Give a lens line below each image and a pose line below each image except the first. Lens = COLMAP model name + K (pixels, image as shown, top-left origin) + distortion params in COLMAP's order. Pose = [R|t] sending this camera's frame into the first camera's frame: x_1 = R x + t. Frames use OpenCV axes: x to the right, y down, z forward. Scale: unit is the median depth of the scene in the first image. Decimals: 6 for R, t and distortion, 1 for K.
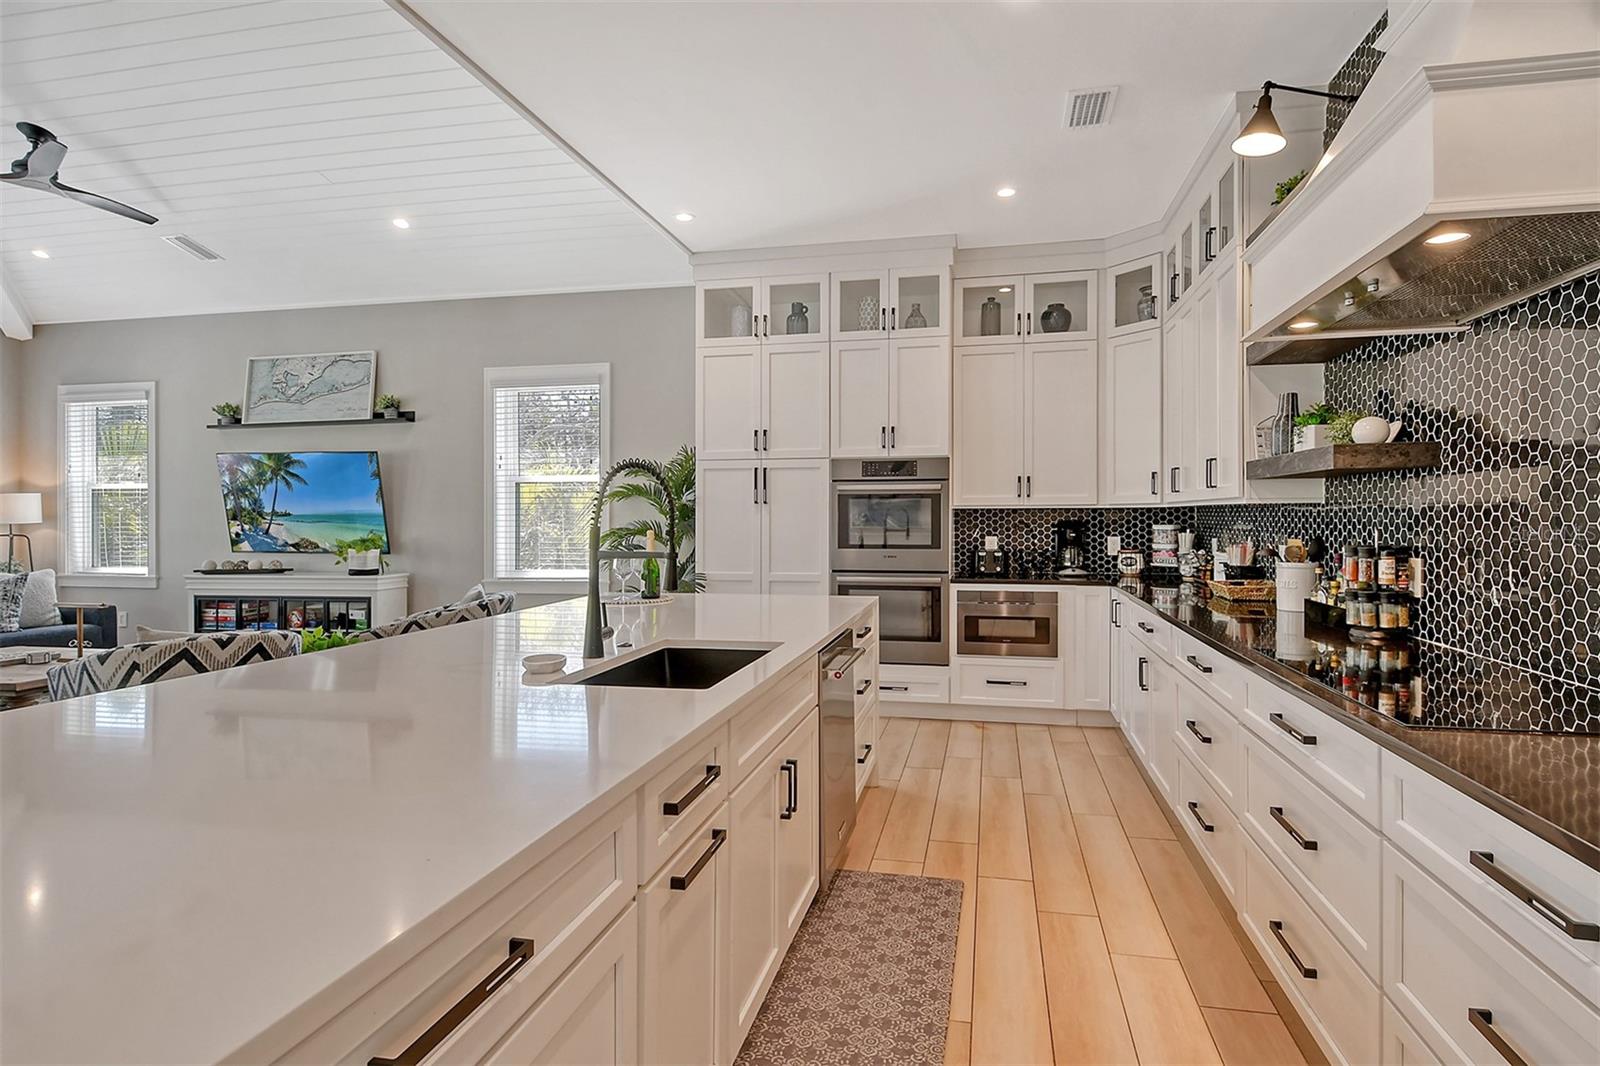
lens RADIAL K [[846.4, 0, 818.7], [0, 846.4, 516.2], [0, 0, 1]] dist [0.026010, -0.021227]
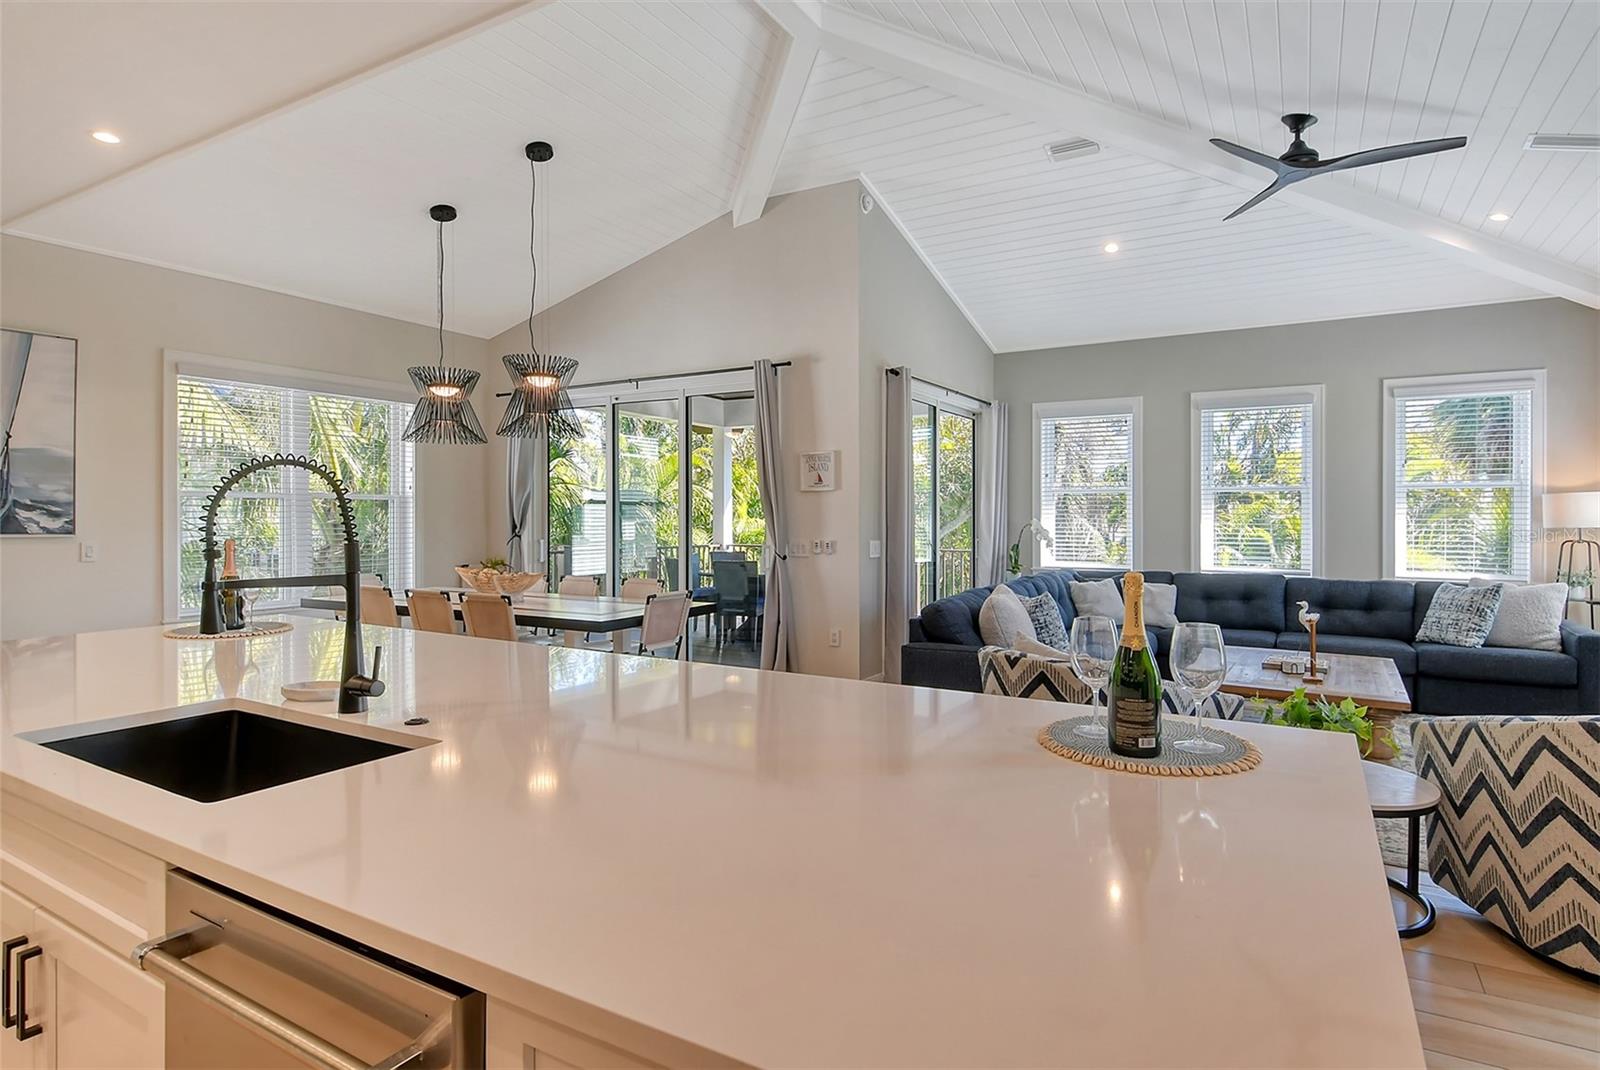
lens RADIAL K [[846.4, 0, 817.8], [0, 846.4, 515.3], [0, 0, 1]] dist [0.026010, -0.021227]
pose [[-0.317705, 0.002075, -0.948187, 0.126629], [-0.000872, 0.999997, 0.002481, -0.006041], [0.948189, 0.001615, -0.317702, 0.609155]]
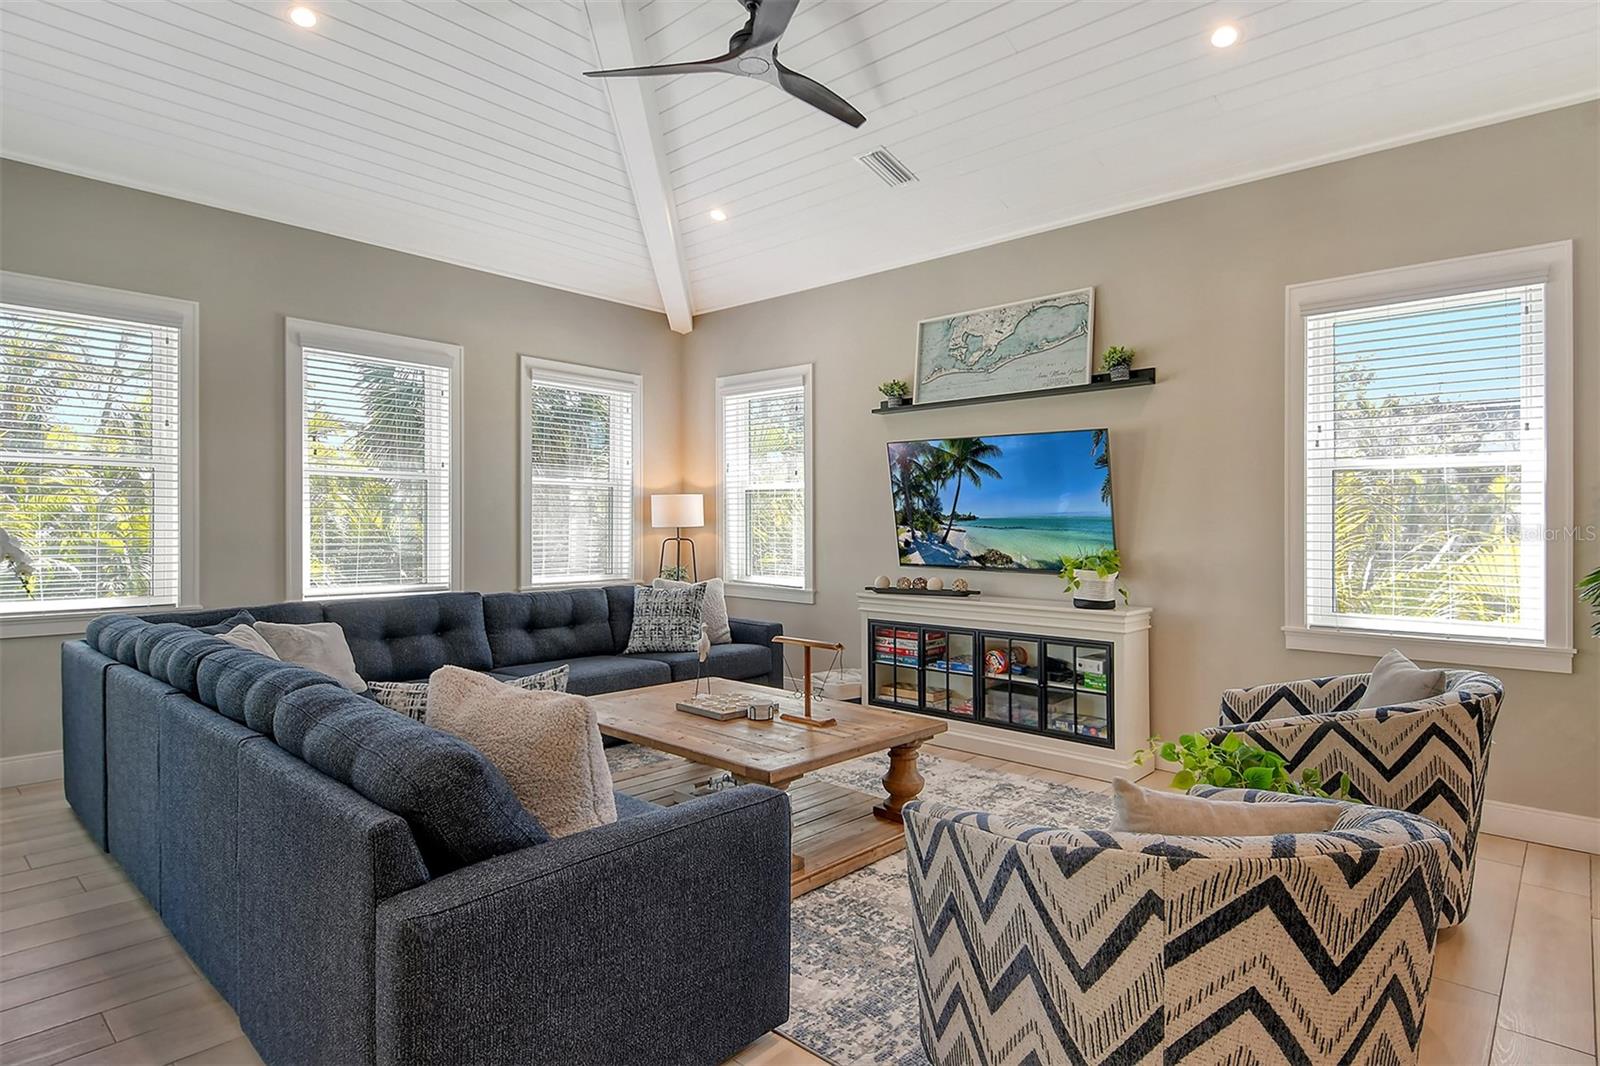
lens RADIAL K [[846.4, 0, 813.8], [0, 846.4, 502.3], [0, 0, 1]] dist [0.026010, -0.021227]
pose [[0.861354, -0.002187, -0.508000, -0.386018], [-0.008409, 0.999792, -0.018564, -0.001534], [0.507935, 0.020262, 0.861157, 0.298887]]
